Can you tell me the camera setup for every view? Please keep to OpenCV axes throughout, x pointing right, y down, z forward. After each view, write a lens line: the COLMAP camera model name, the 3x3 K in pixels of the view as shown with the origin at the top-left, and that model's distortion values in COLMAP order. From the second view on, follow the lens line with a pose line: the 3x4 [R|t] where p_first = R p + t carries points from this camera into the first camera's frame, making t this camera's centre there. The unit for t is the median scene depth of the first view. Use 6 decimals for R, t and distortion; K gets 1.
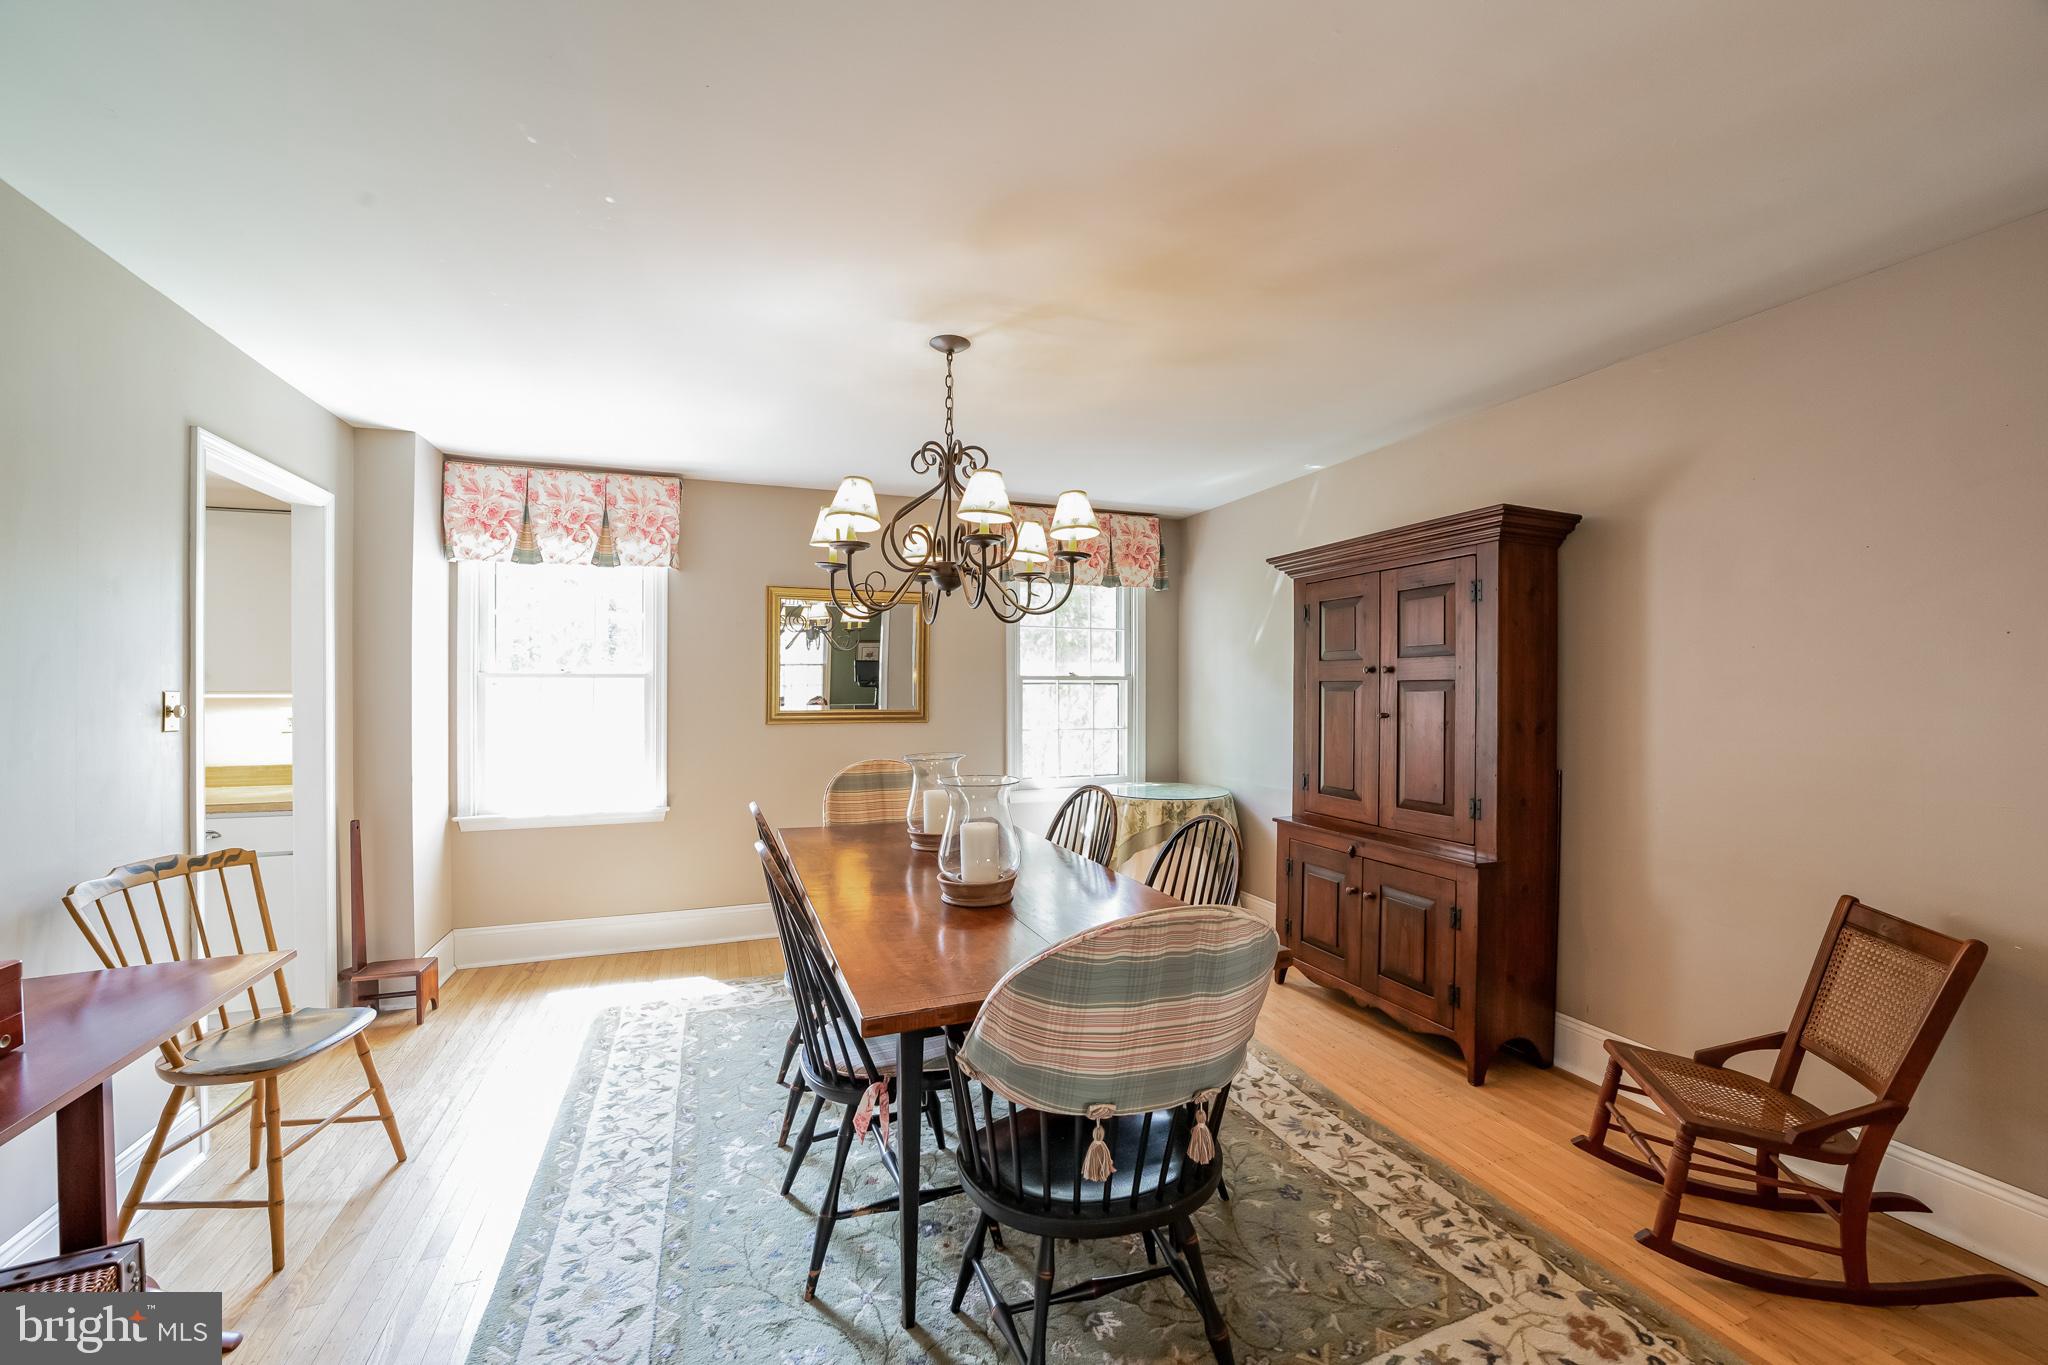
lens RADIAL K [[803.7, 0, 1024.0], [0, 803.7, 682.5], [0, 0, 1]] dist [-0.008023, 0.000152]
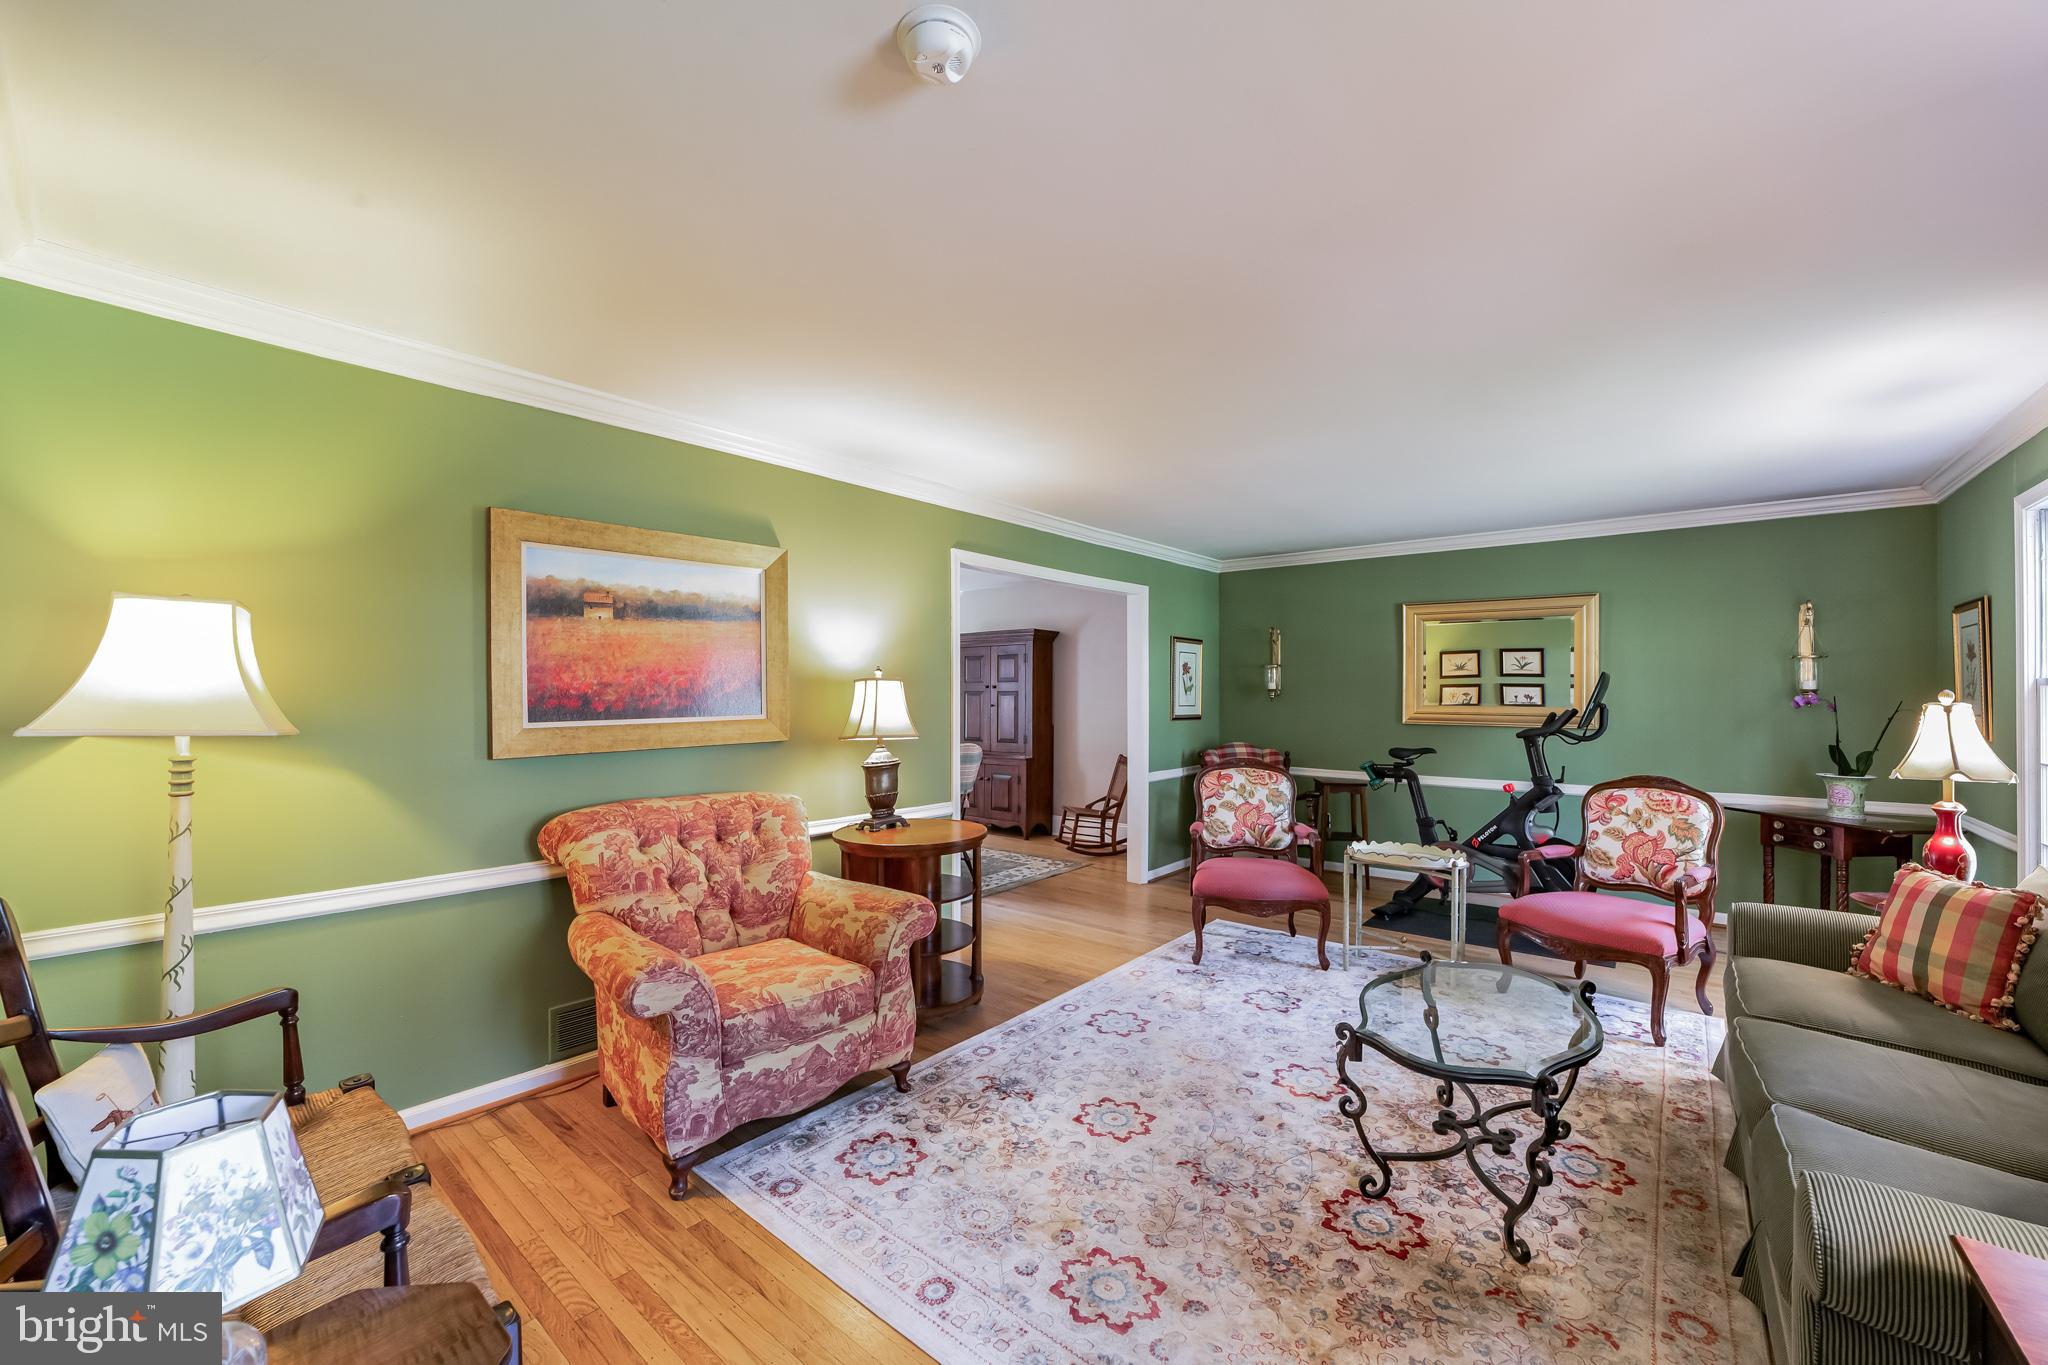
lens RADIAL K [[795.7, 0, 1020.1], [0, 795.7, 693.5], [0, 0, 1]] dist [-0.008634, 0.000463]
pose [[0.871114, 0.000684, 0.491081, -0.691068], [-0.003996, 0.999976, 0.005695, -0.010621], [-0.491065, -0.006923, 0.871096, -1.190628]]
